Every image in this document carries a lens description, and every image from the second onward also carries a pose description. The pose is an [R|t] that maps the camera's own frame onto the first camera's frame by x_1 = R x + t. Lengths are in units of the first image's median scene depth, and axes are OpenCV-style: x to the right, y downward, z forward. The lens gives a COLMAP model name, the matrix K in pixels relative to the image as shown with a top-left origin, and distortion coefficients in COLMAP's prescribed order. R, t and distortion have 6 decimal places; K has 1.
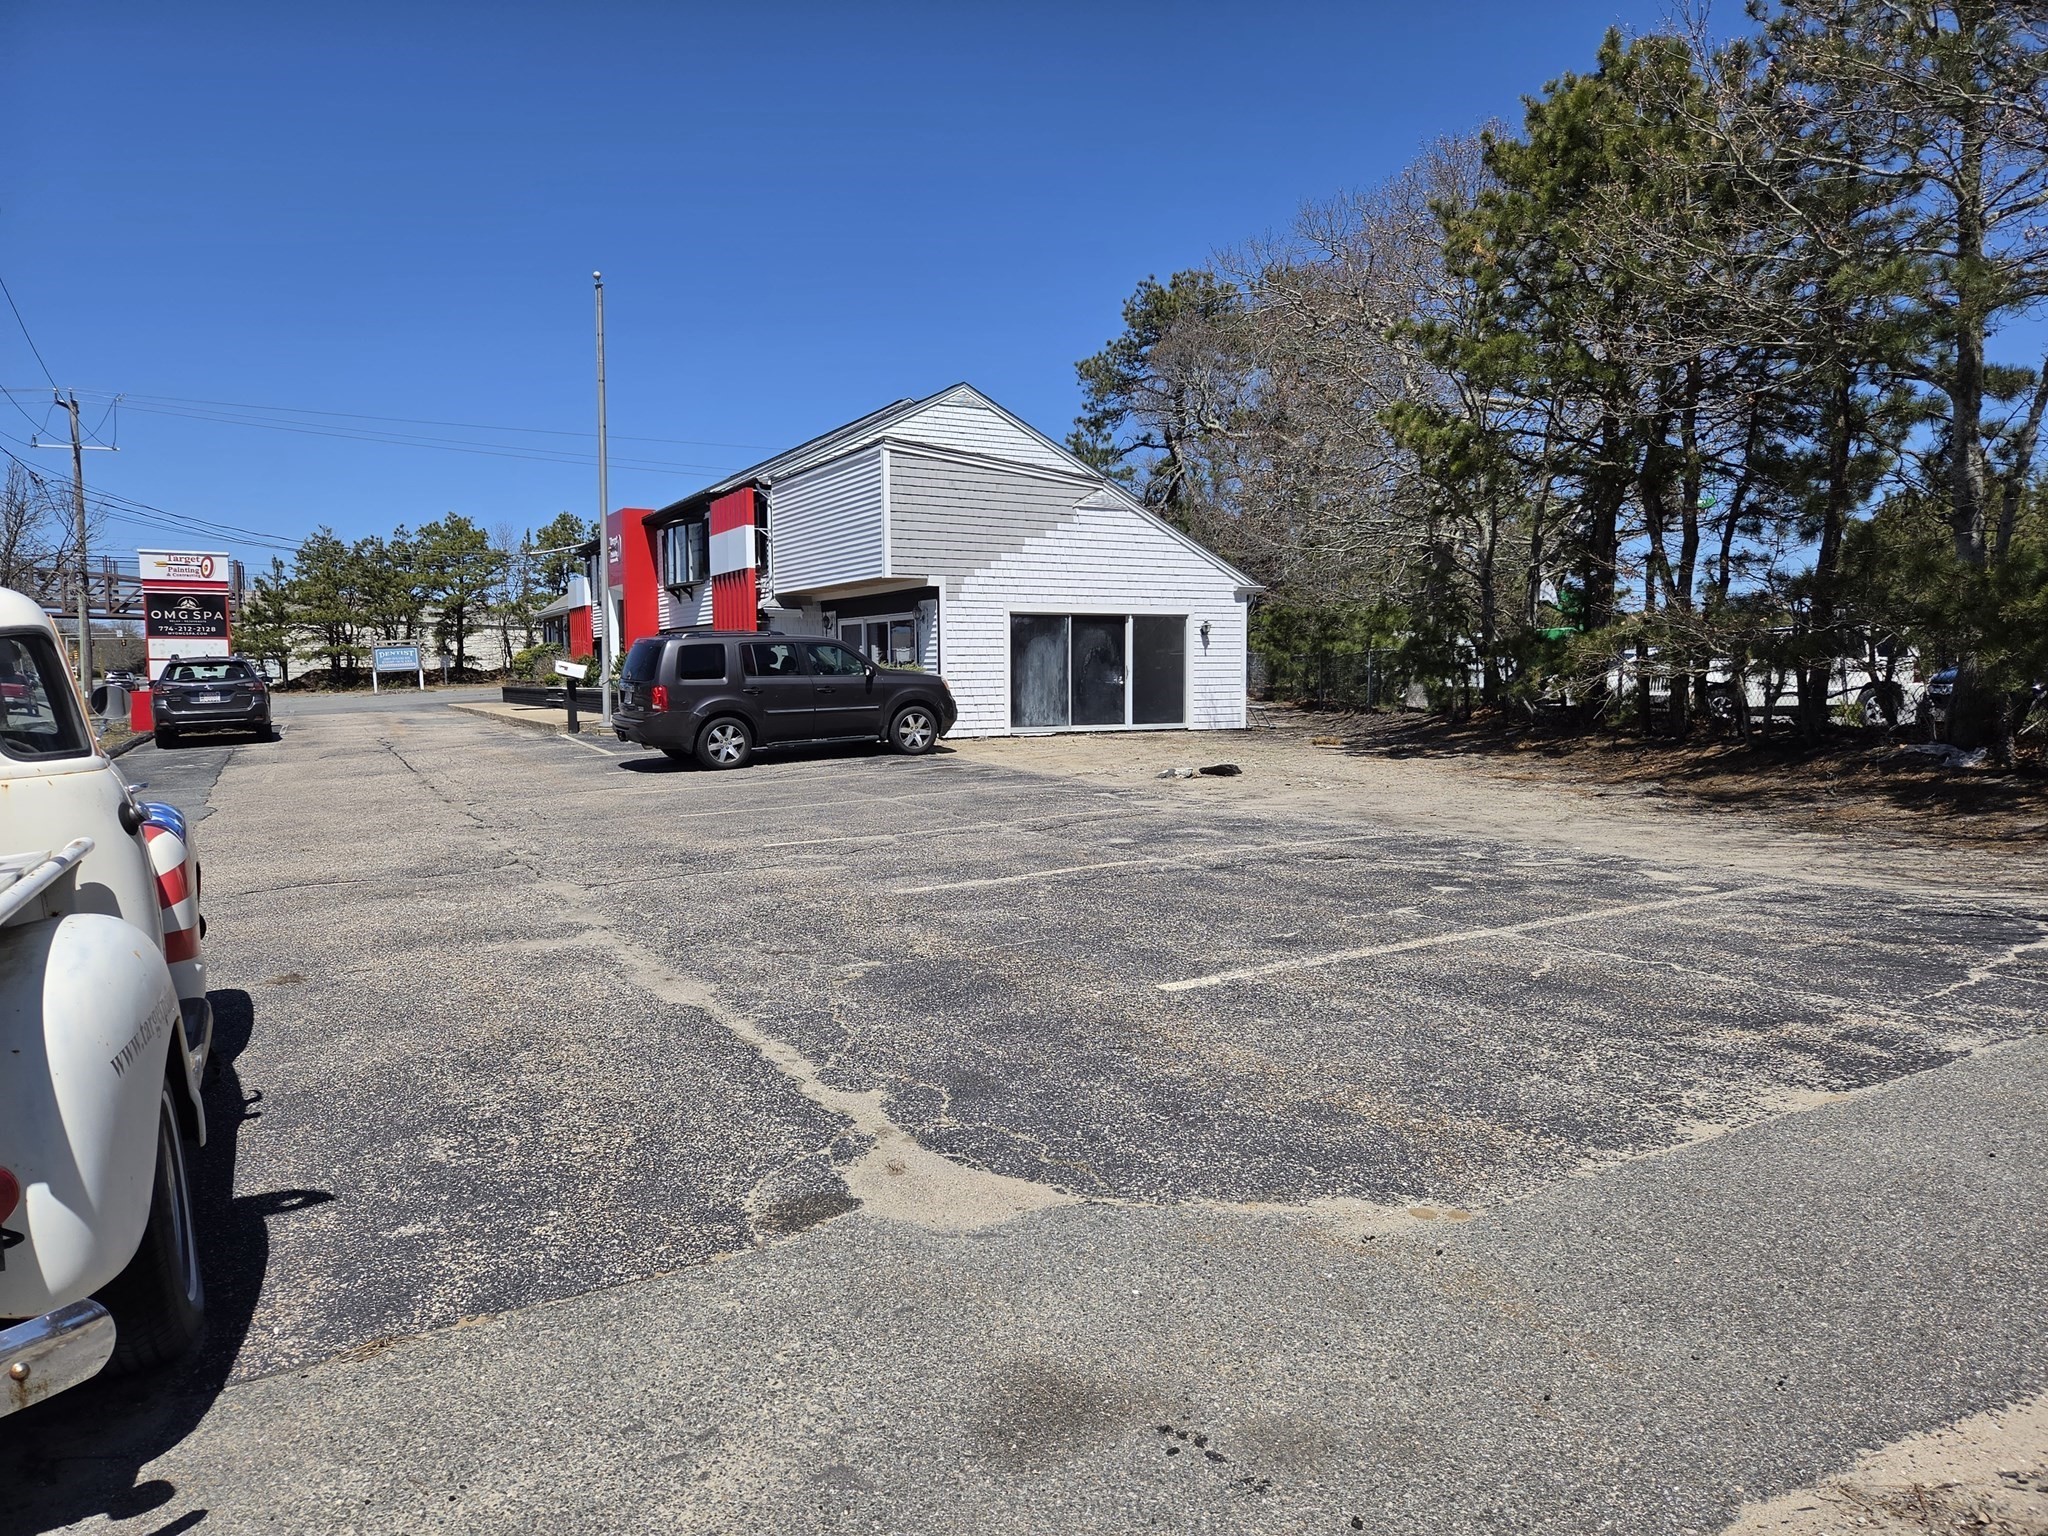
lens RADIAL K [[1341.8, 0, 1024.0], [0, 1341.8, 768.0], [0, 0, 1]] dist [0.046185, -0.001923]
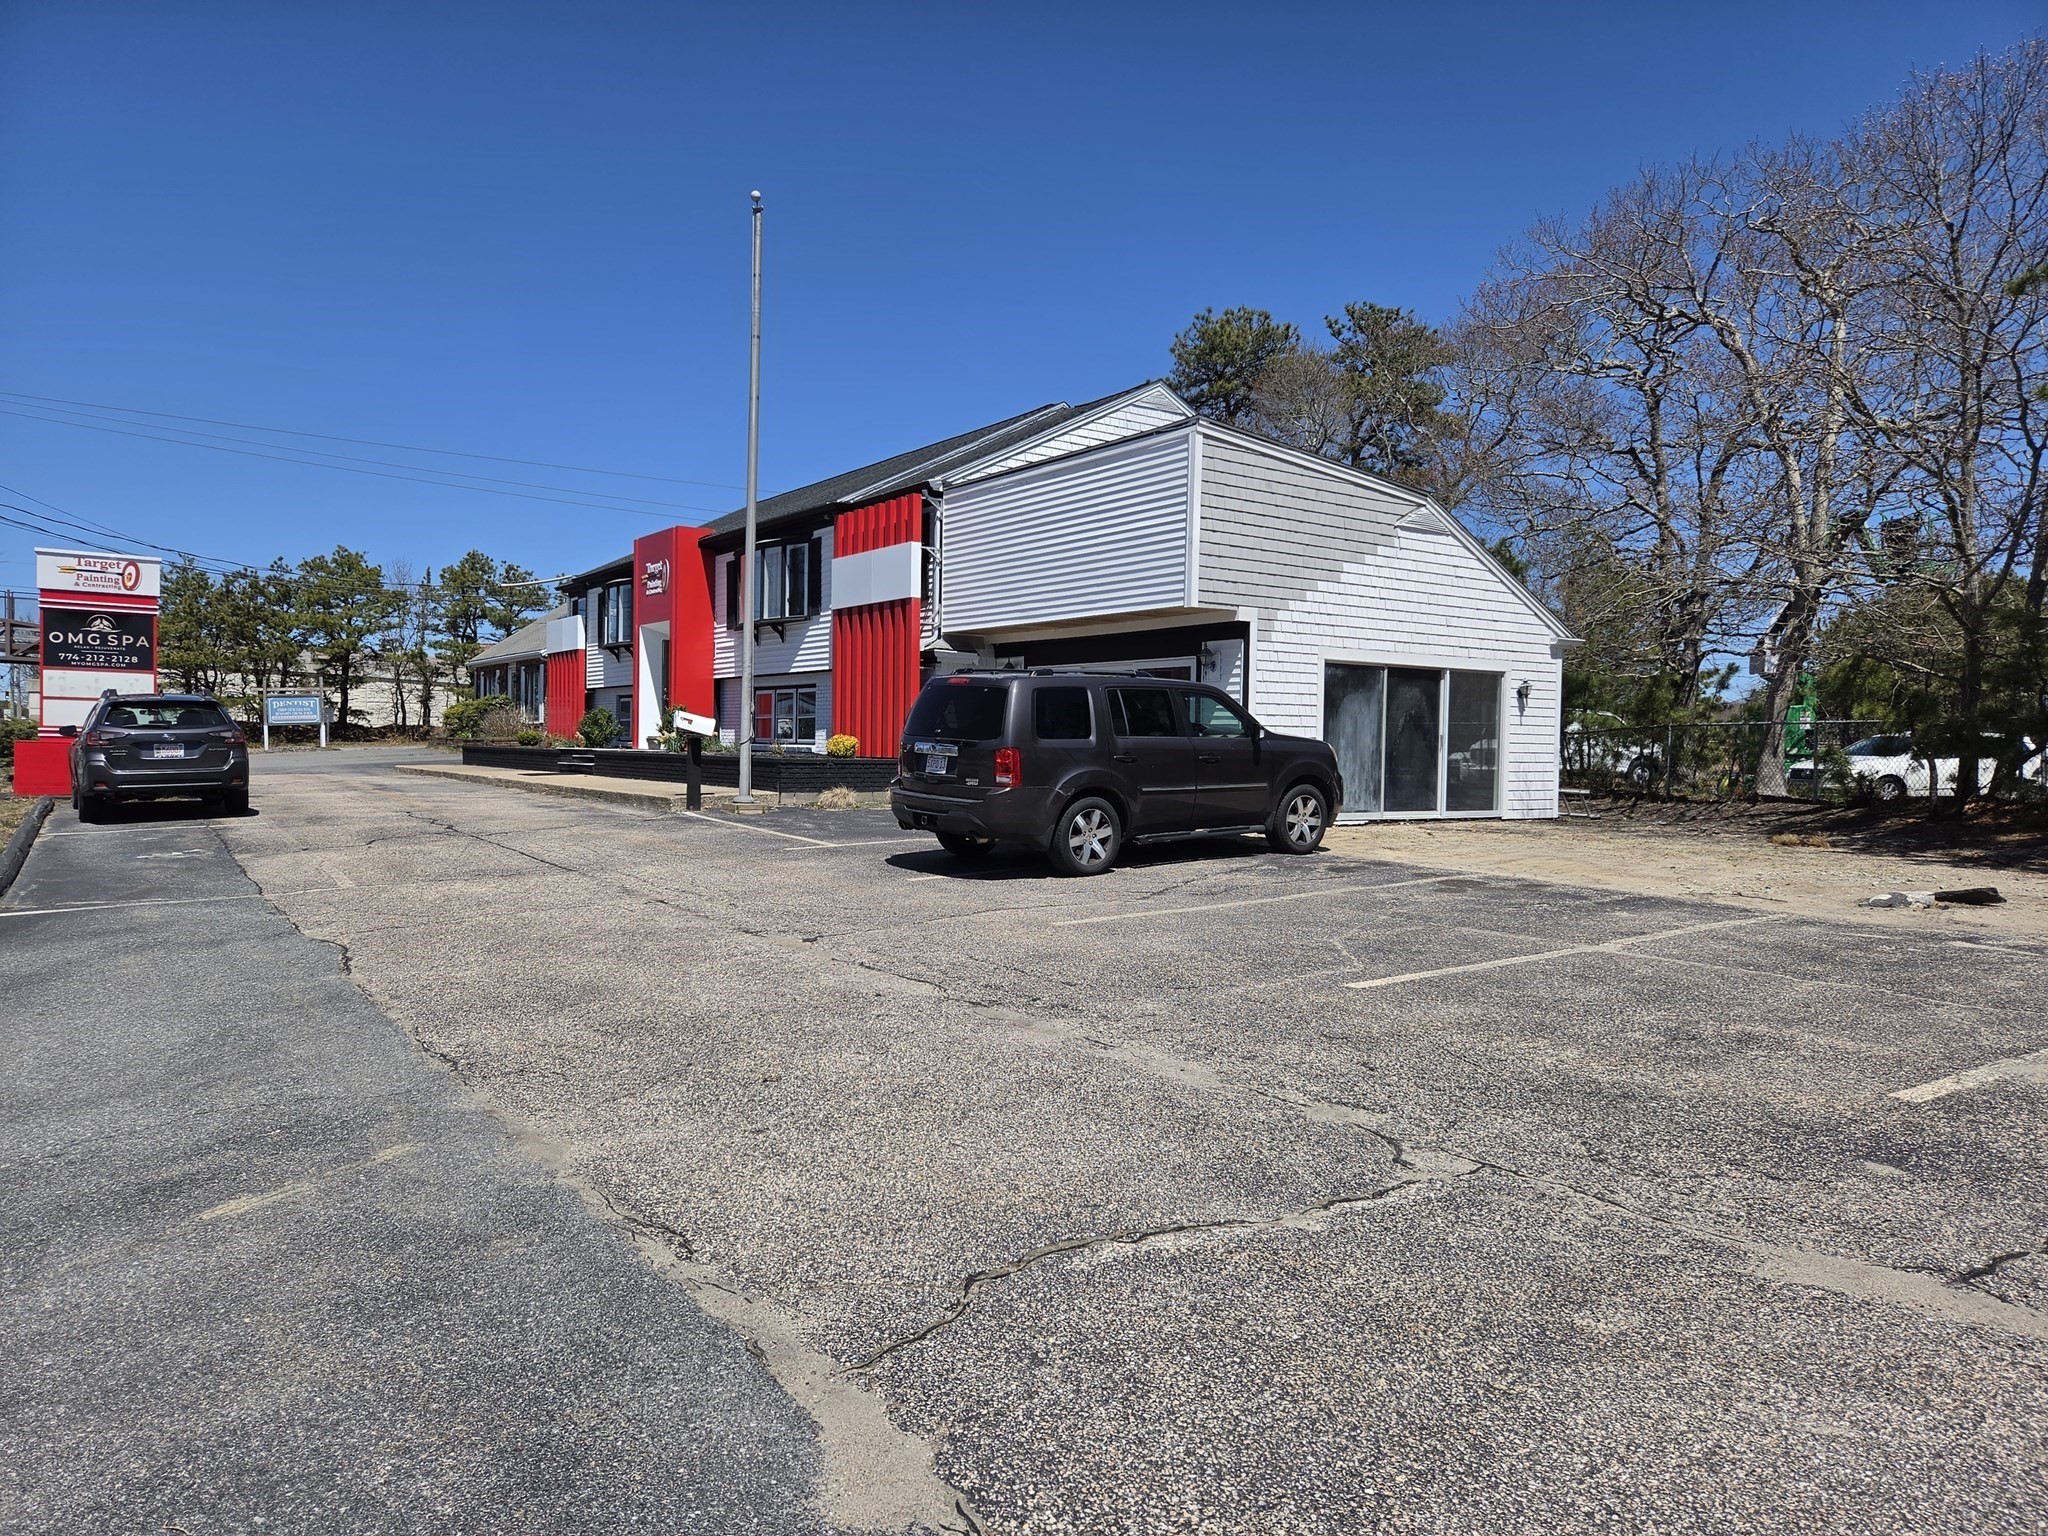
lens RADIAL K [[1341.8, 0, 1024.0], [0, 1341.8, 768.0], [0, 0, 1]] dist [0.046185, -0.001923]
pose [[0.992967, 0.020710, 0.116570, -0.247906], [-0.014354, 0.998378, -0.055098, -0.011029], [-0.117522, 0.053037, 0.991653, 0.259084]]
